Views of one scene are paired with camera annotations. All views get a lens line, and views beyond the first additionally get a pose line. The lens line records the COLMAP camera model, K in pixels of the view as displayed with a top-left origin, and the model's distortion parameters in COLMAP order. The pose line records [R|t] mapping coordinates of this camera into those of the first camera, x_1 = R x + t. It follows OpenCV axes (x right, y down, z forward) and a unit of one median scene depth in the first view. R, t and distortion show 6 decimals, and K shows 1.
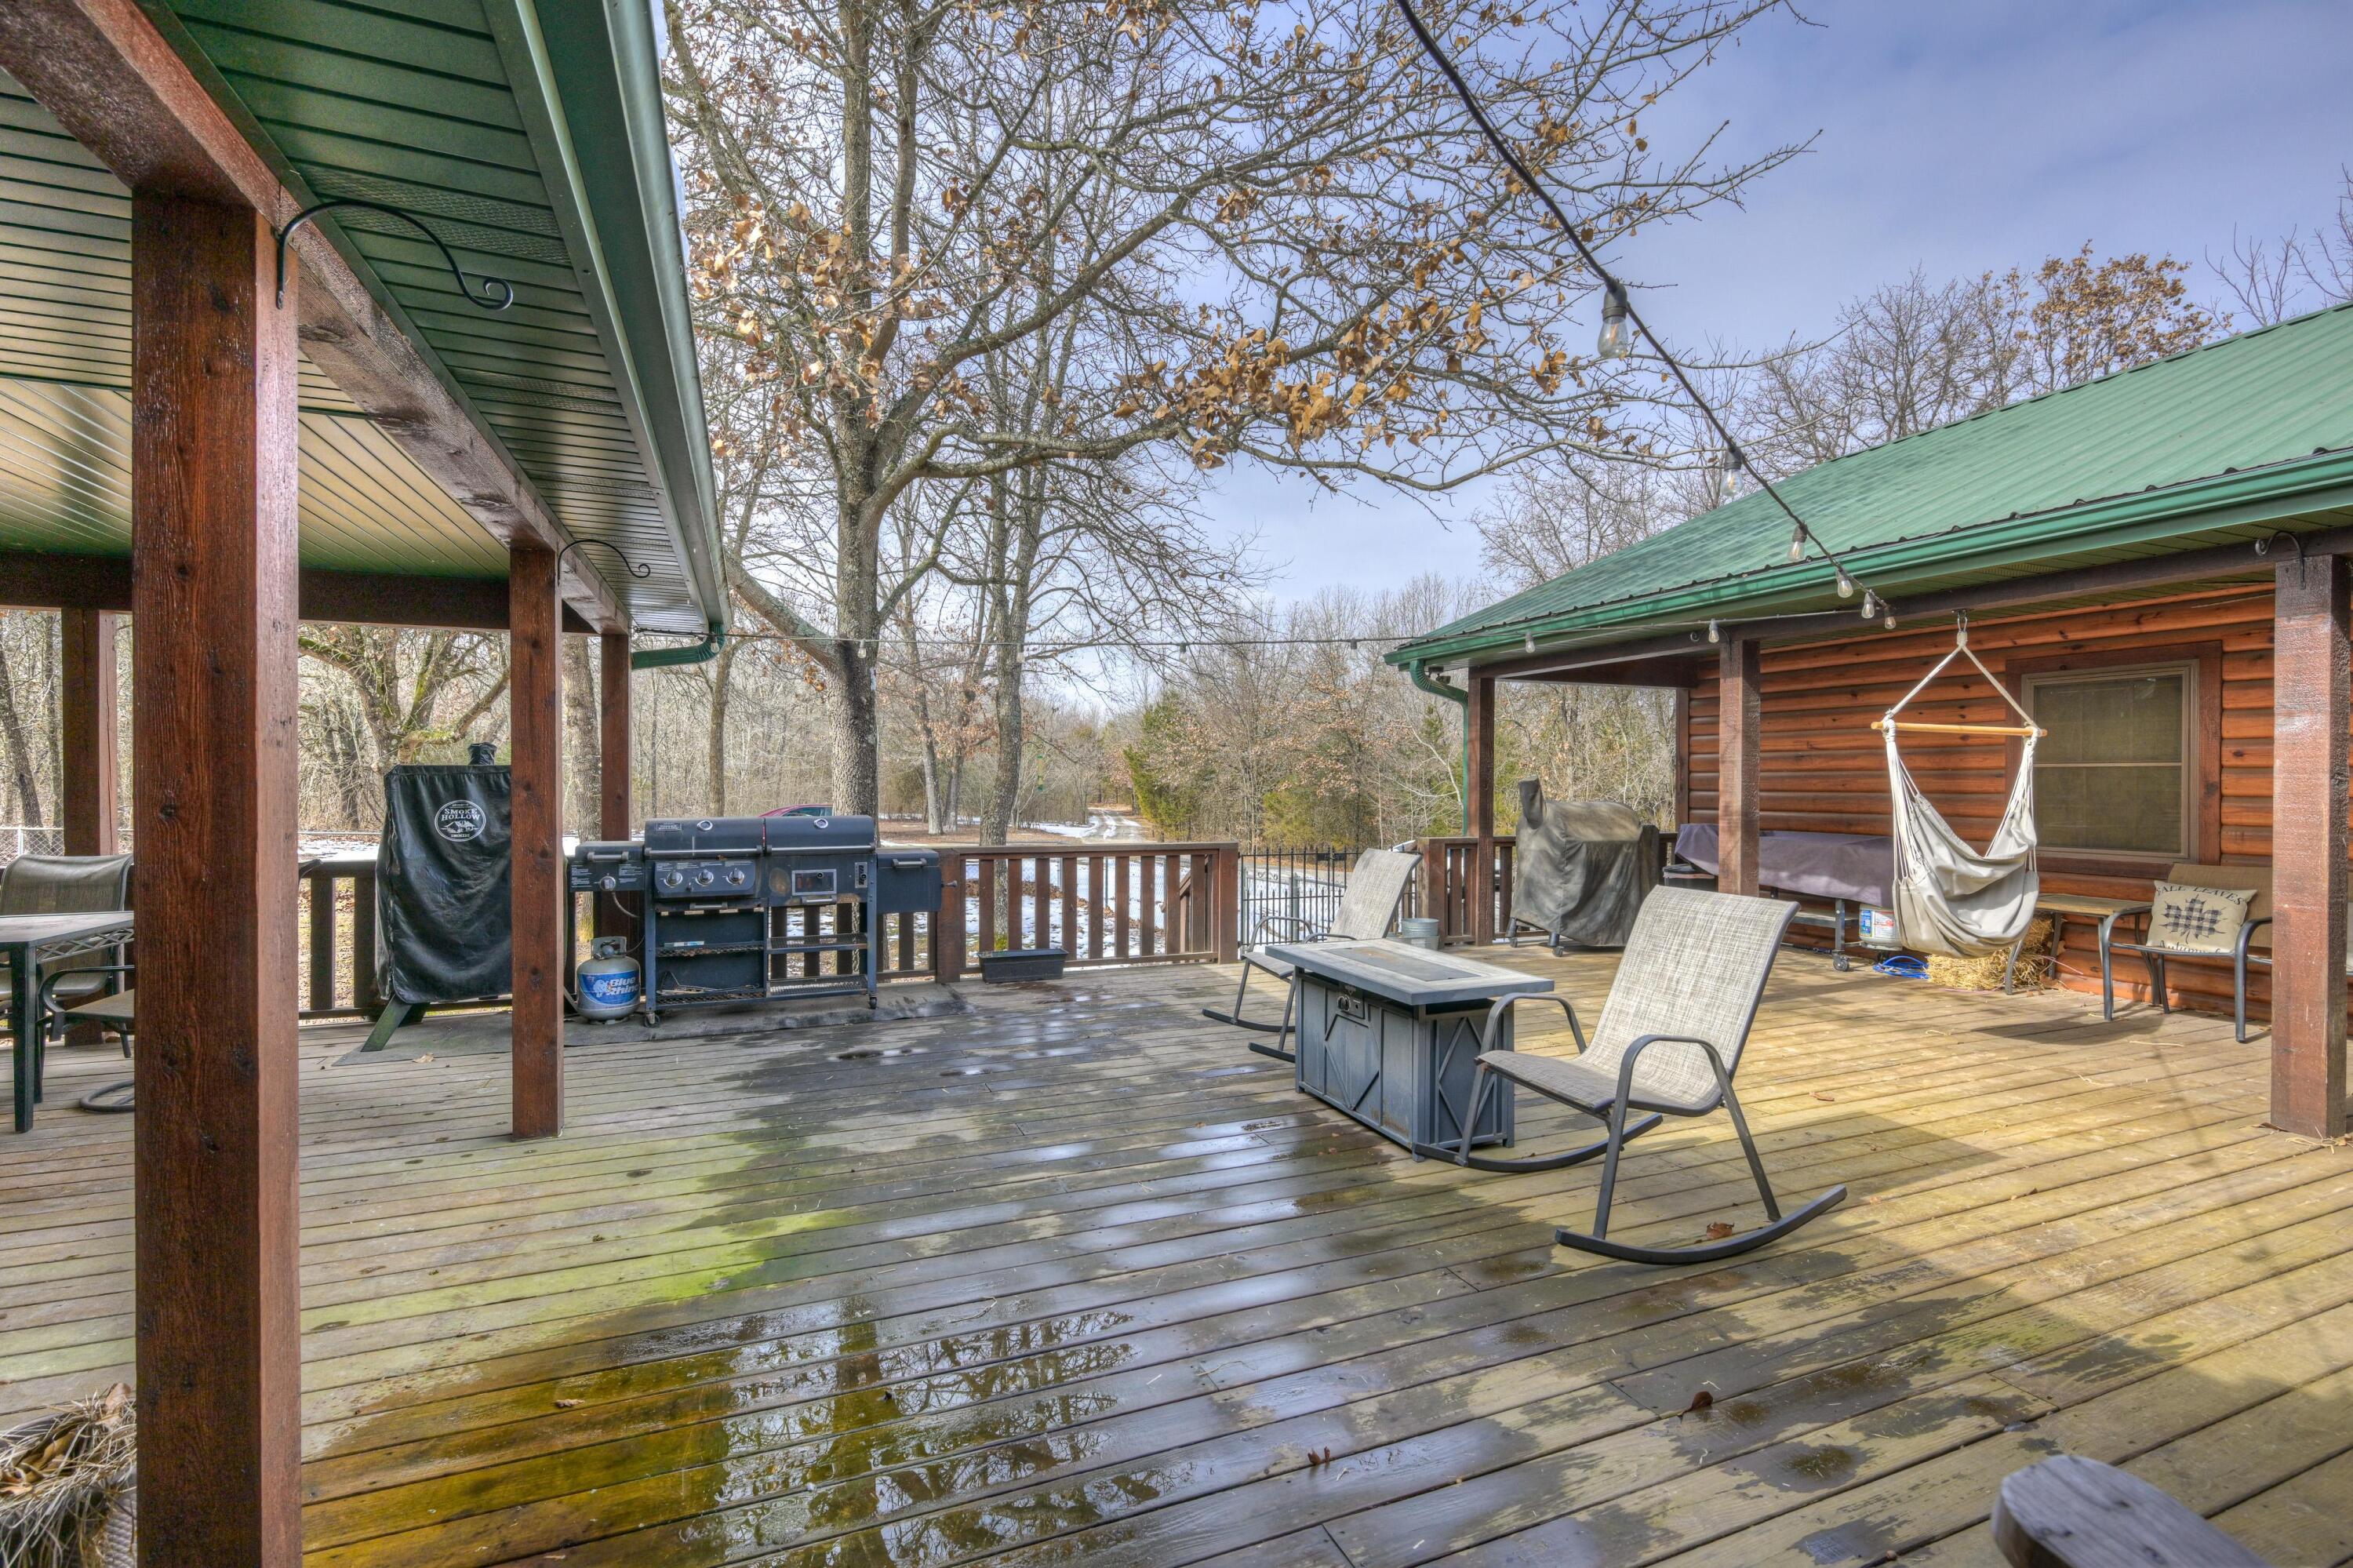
lens RADIAL K [[1001.5, 0, 1150.6], [0, 1001.5, 782.5], [0, 0, 1]] dist [-0.002460, -0.000115]
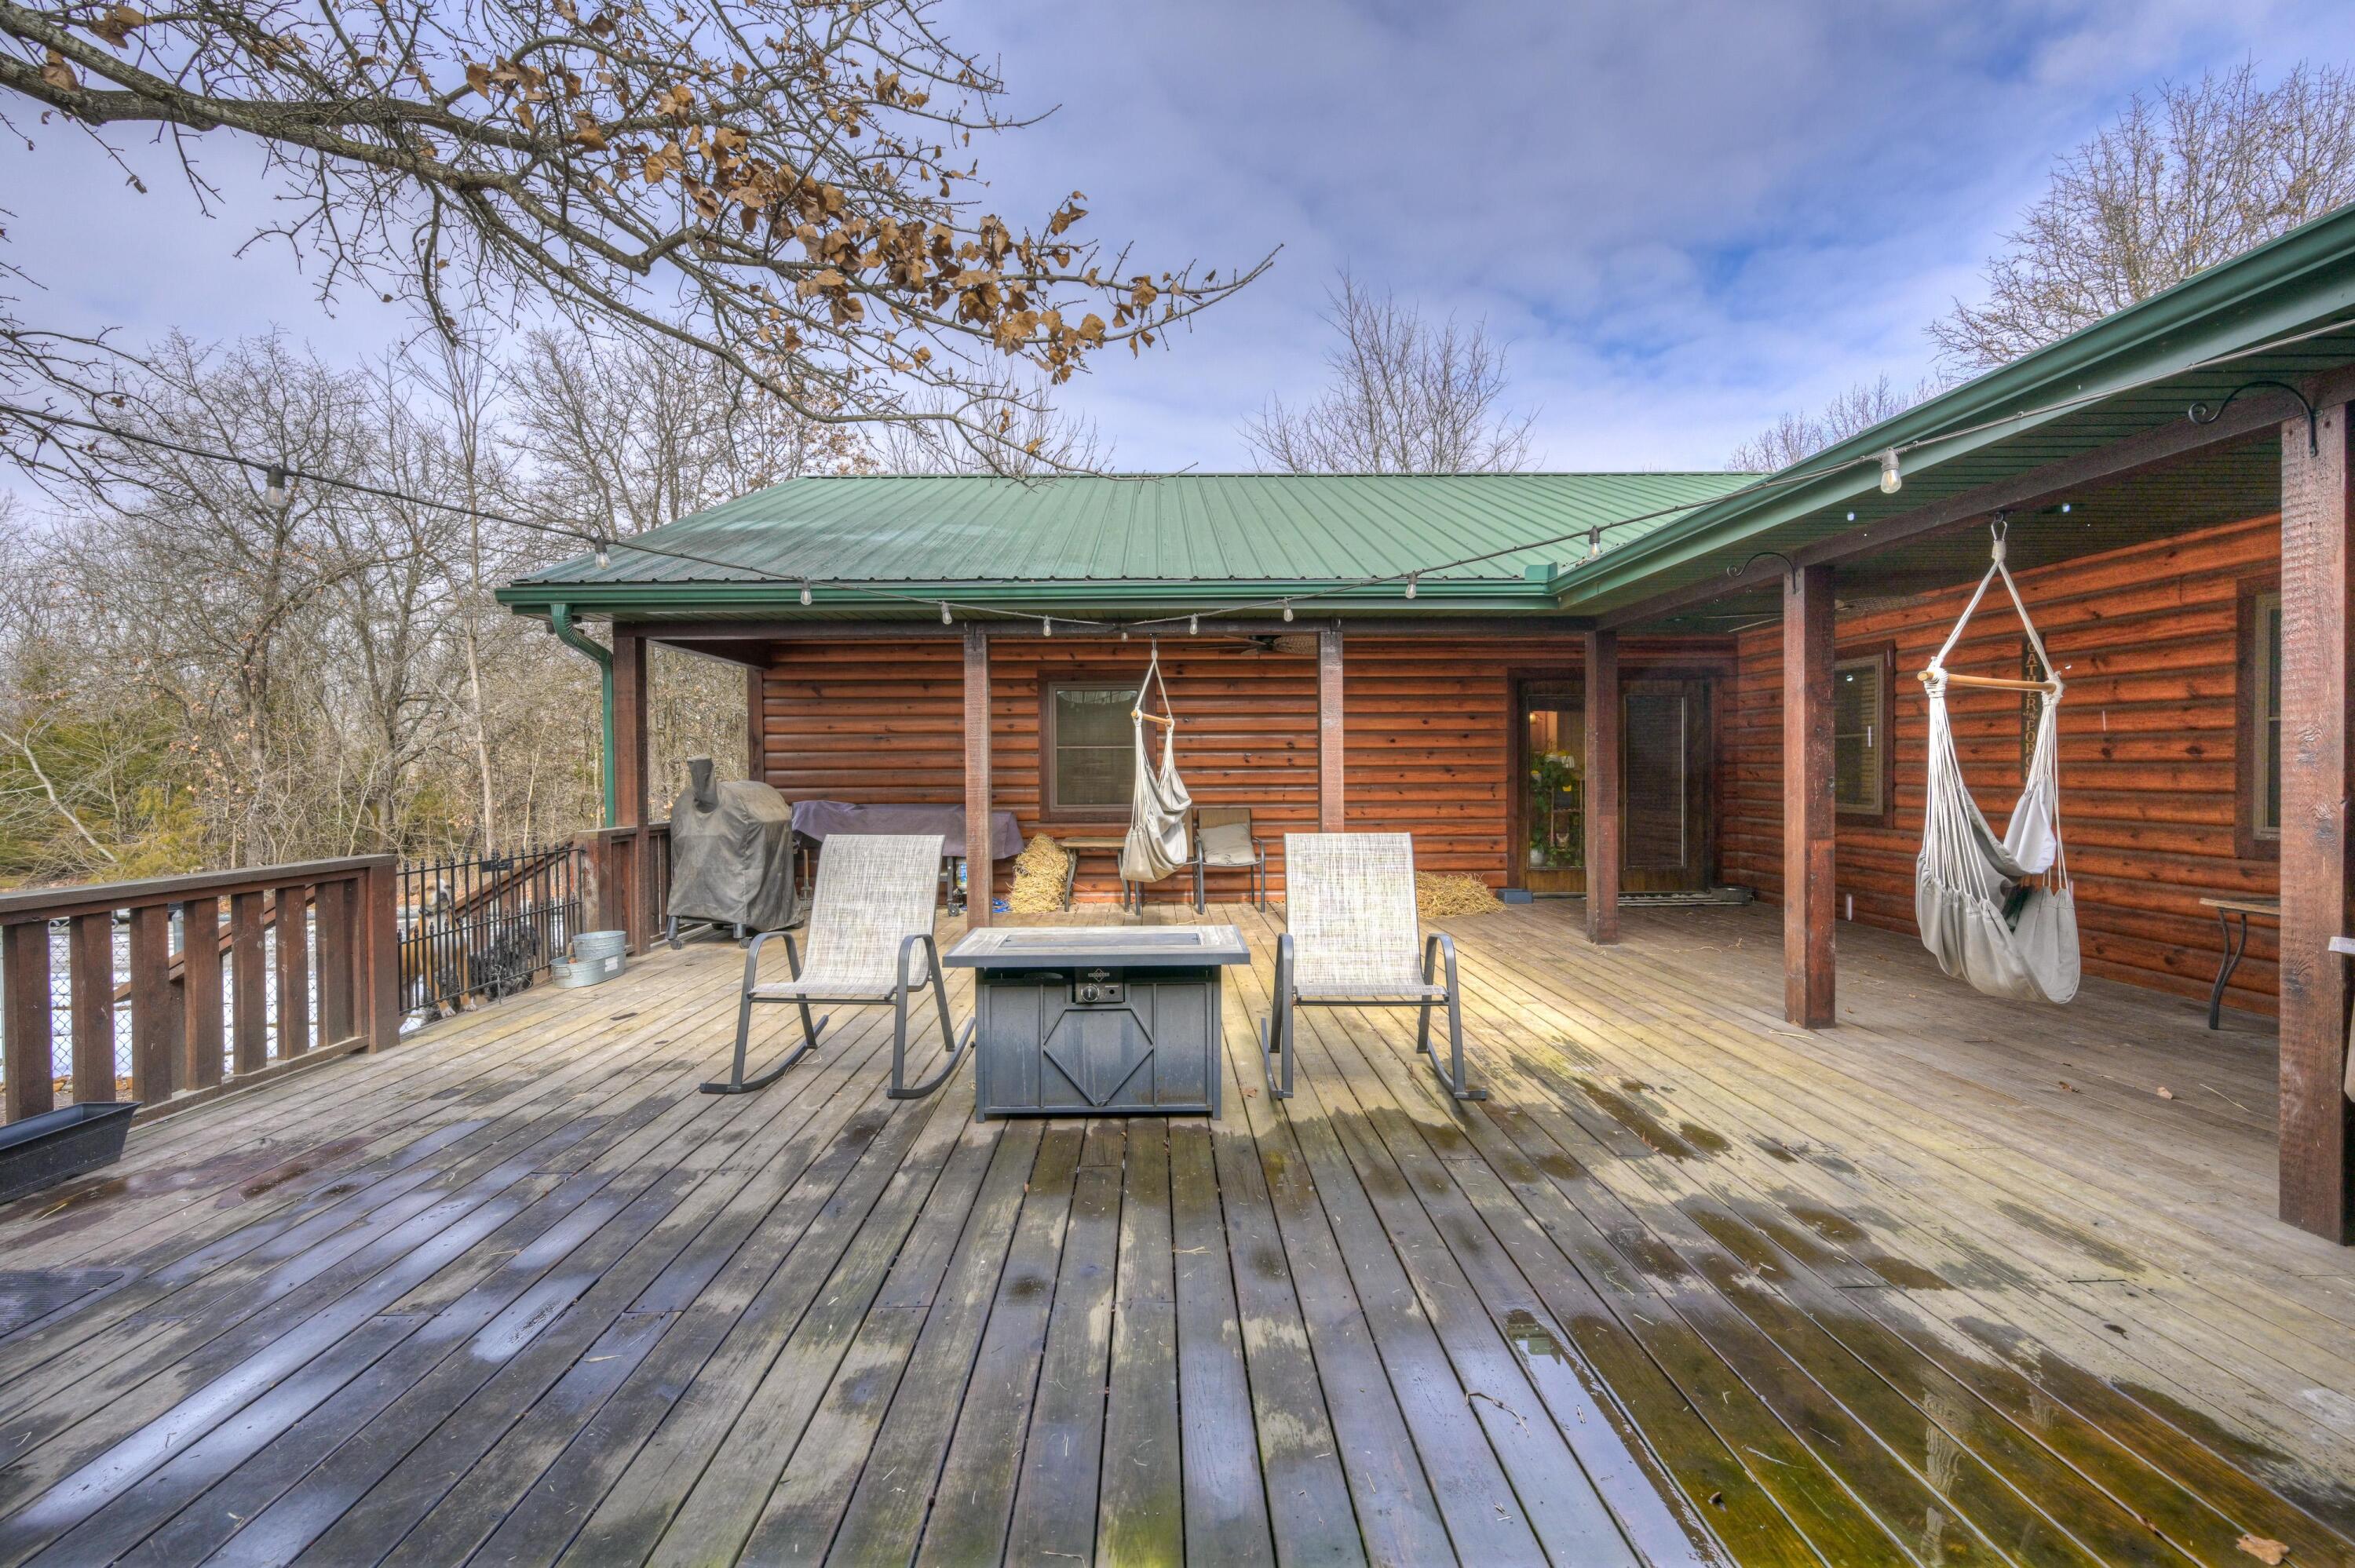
lens RADIAL K [[1002.1, 0, 1160.7], [0, 1002.1, 775.2], [0, 0, 1]] dist [-0.002460, -0.000115]
pose [[0.357175, -0.013340, 0.933942, -0.571533], [0.011653, 0.999884, 0.009825, 0.015283], [-0.933965, 0.007374, 0.357289, 0.562483]]
